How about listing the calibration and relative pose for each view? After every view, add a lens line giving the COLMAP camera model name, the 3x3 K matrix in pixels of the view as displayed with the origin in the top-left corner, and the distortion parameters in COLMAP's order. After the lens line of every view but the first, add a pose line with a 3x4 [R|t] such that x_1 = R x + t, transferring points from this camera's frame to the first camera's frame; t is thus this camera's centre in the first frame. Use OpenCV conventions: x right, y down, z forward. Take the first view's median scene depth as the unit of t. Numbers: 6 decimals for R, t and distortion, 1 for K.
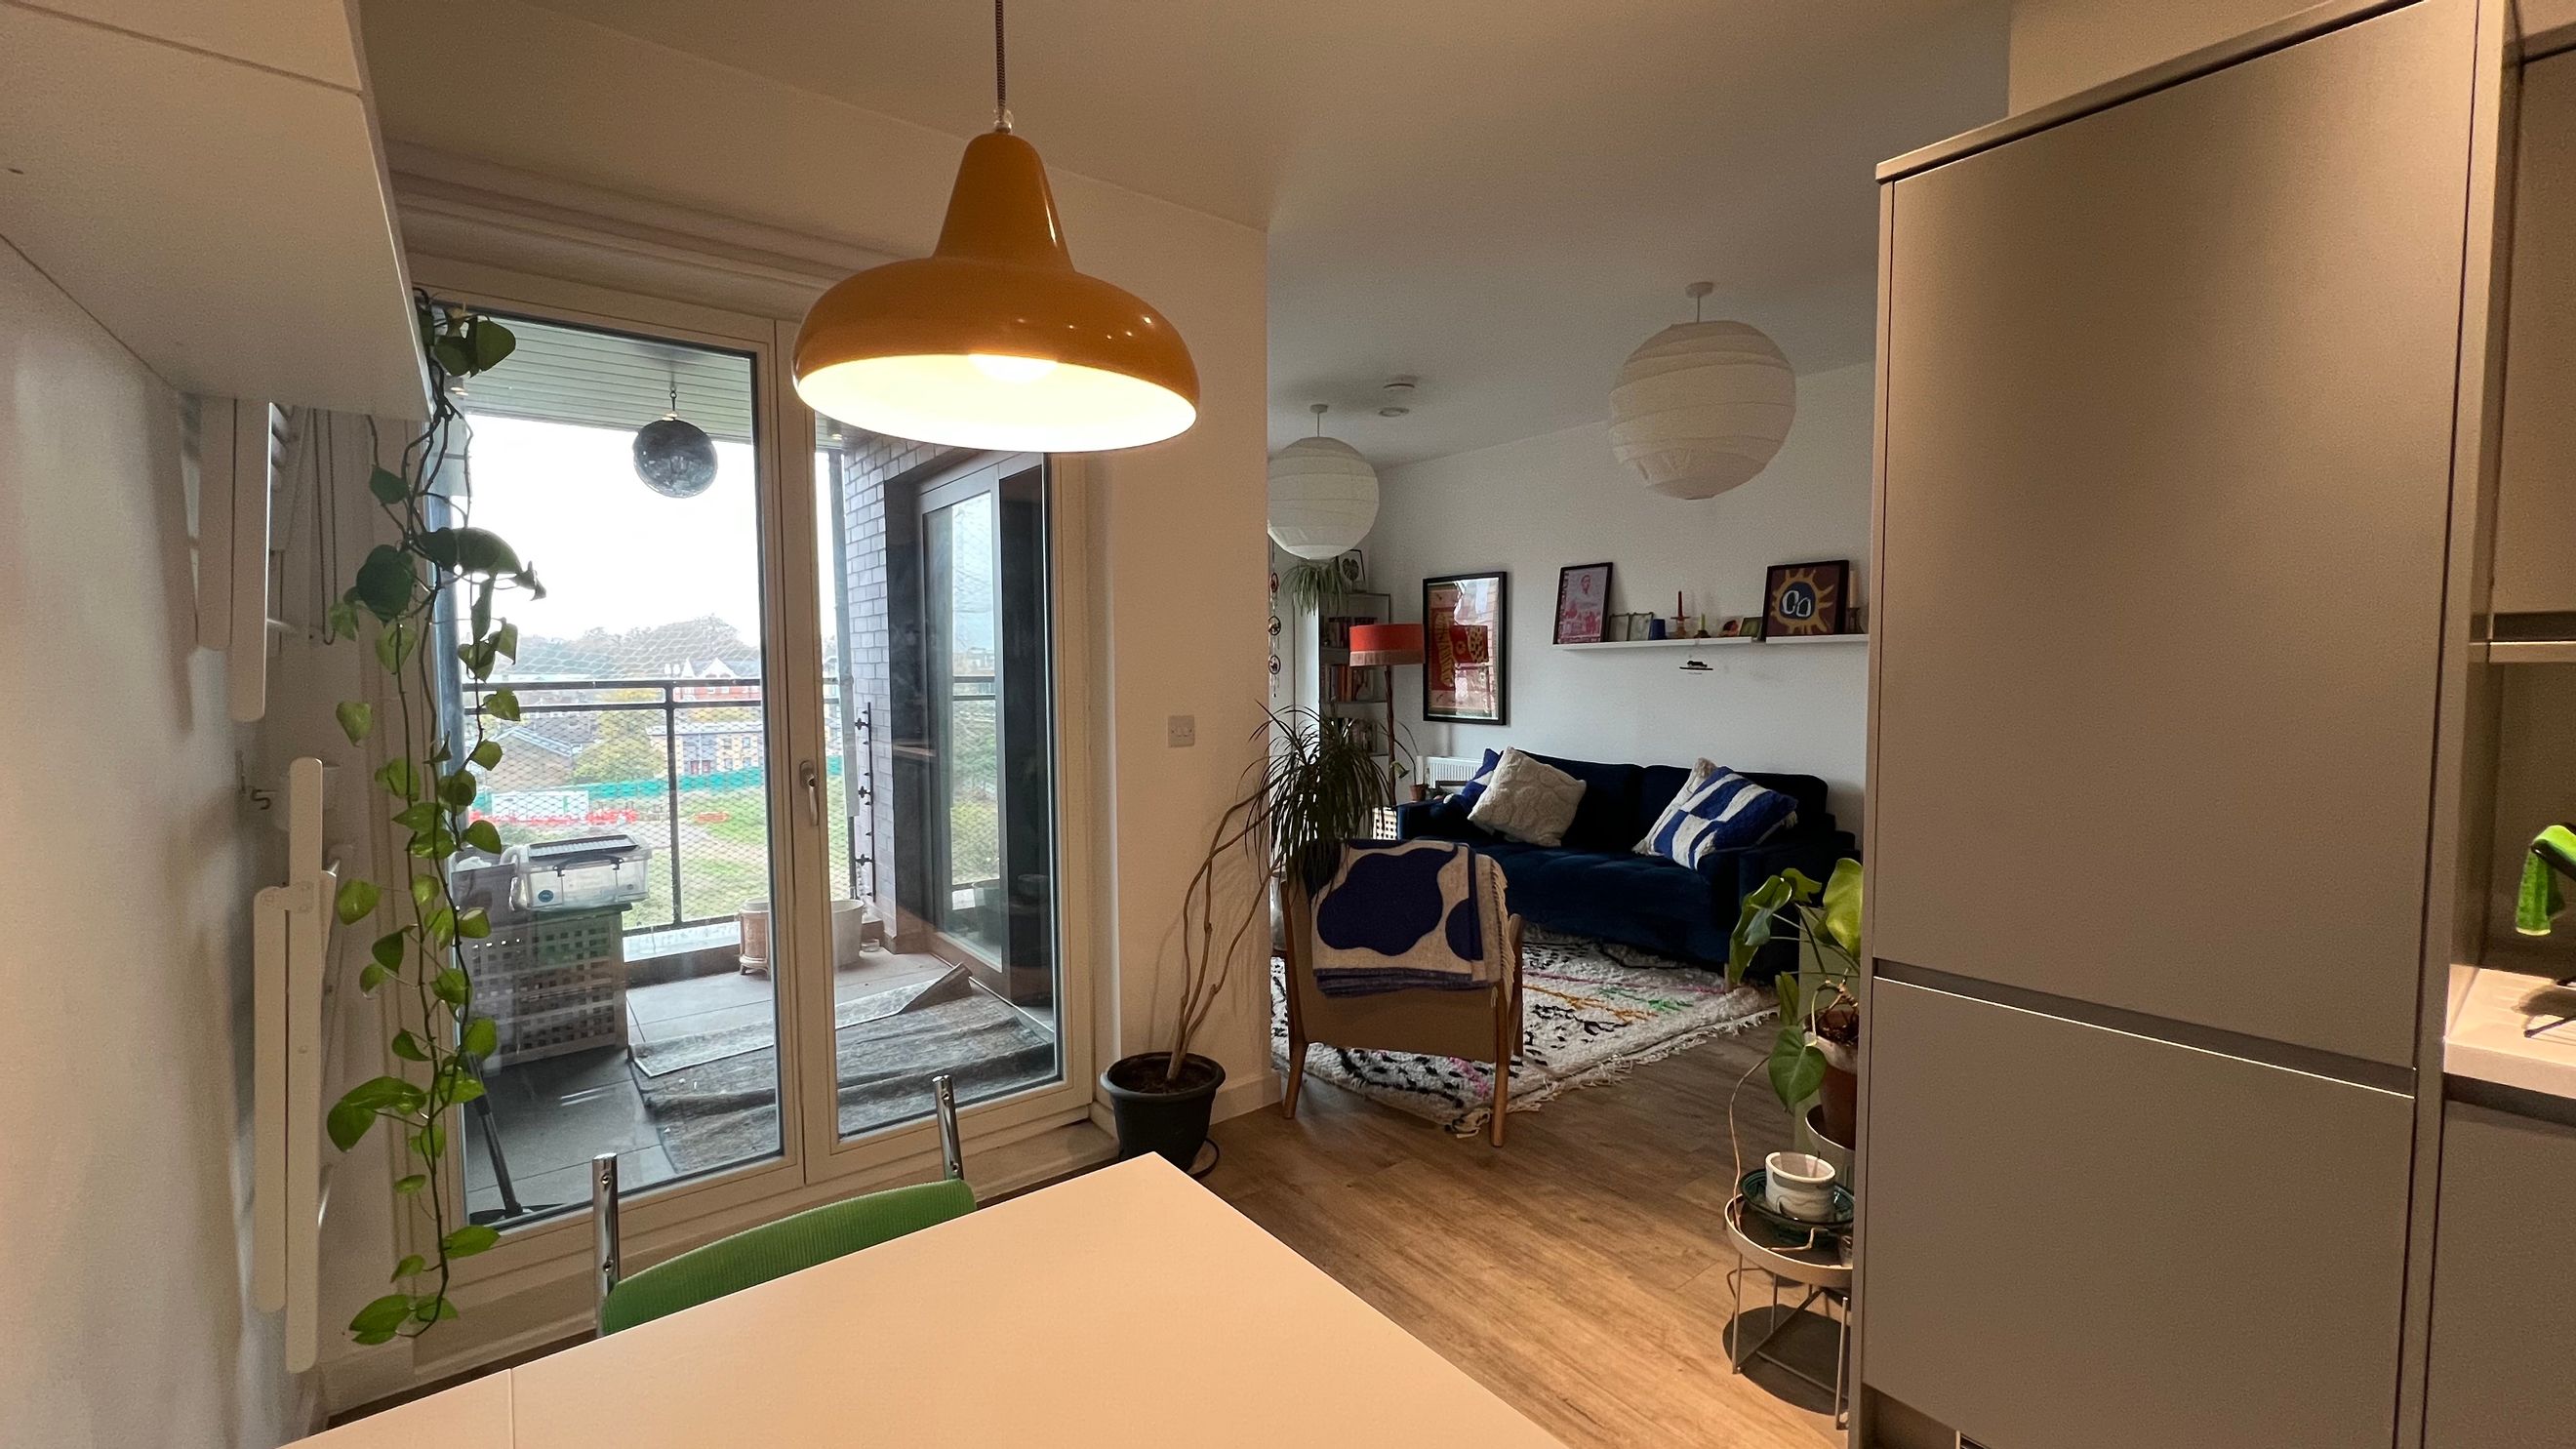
lens RADIAL K [[1032.7, 0, 1288.0], [0, 1032.7, 724.5], [0, 0, 1]] dist [0.001013, -0.000036]
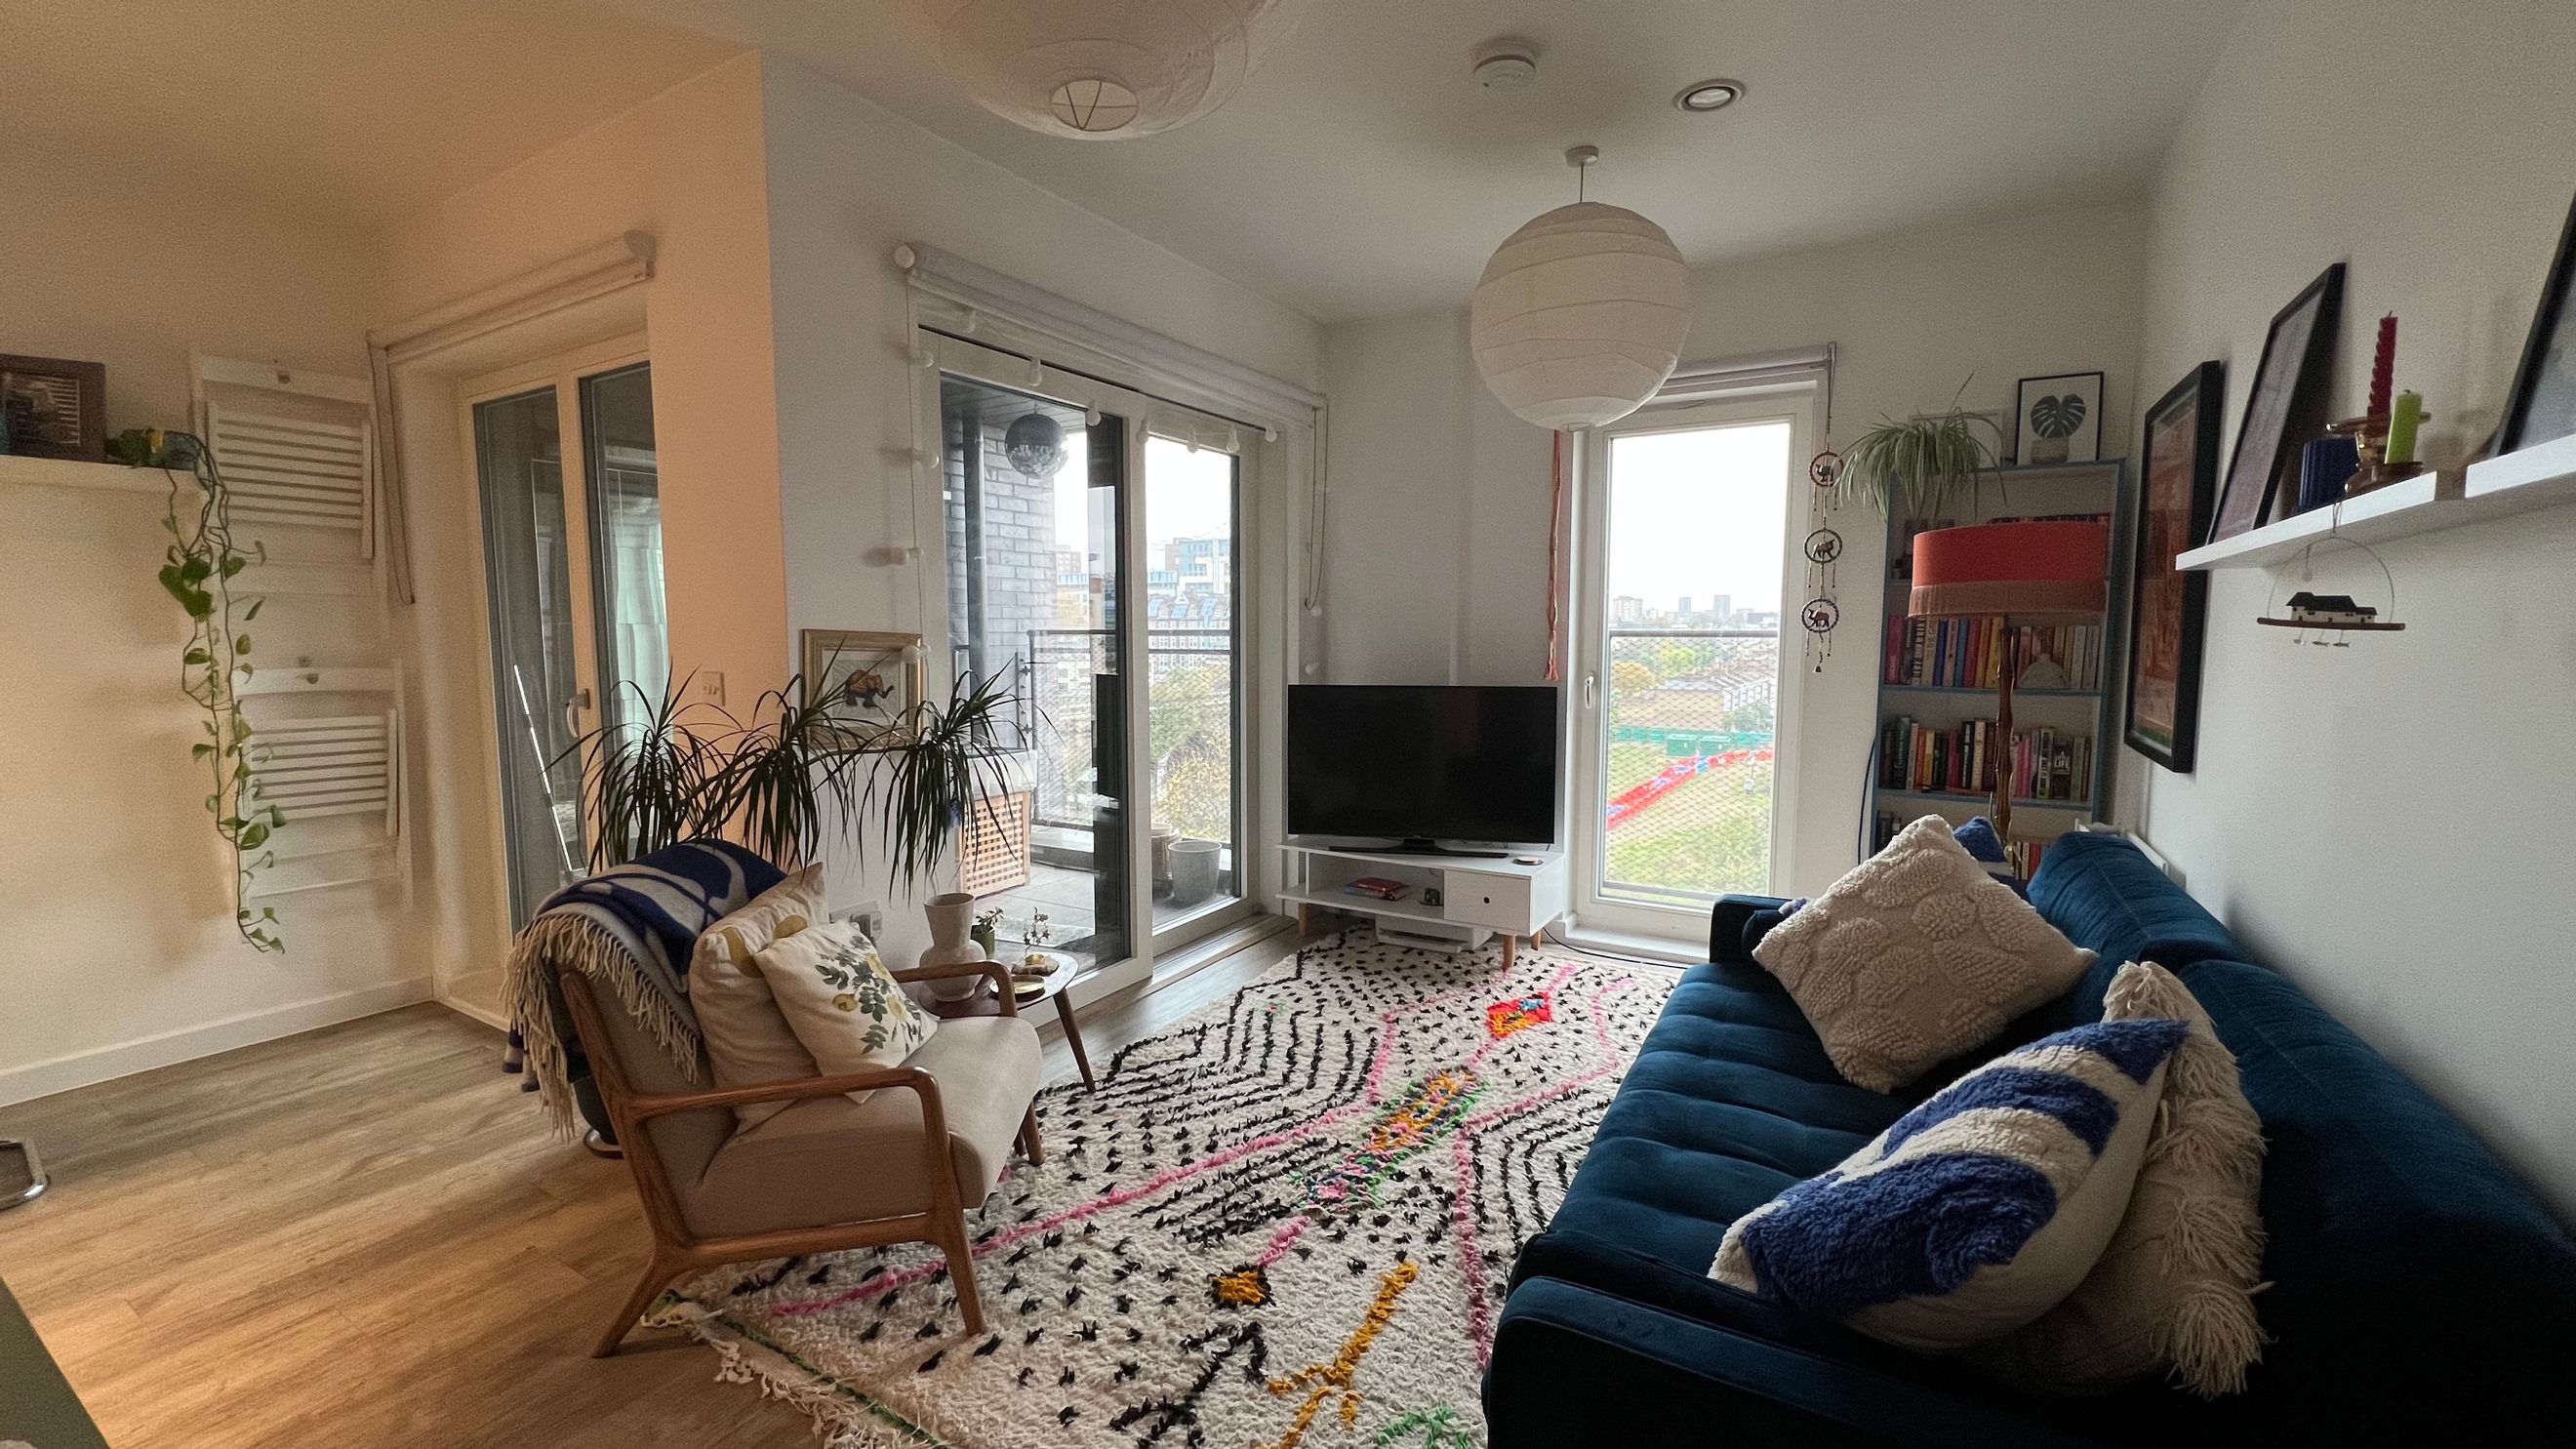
lens RADIAL K [[1032.7, 0, 1288.0], [0, 1032.7, 724.5], [0, 0, 1]] dist [0.001013, -0.000036]
pose [[0.360629, 0.094798, -0.927879, 0.655190], [-0.053749, 0.995281, 0.080794, -0.044510], [0.931159, 0.020736, 0.364022, 0.820106]]
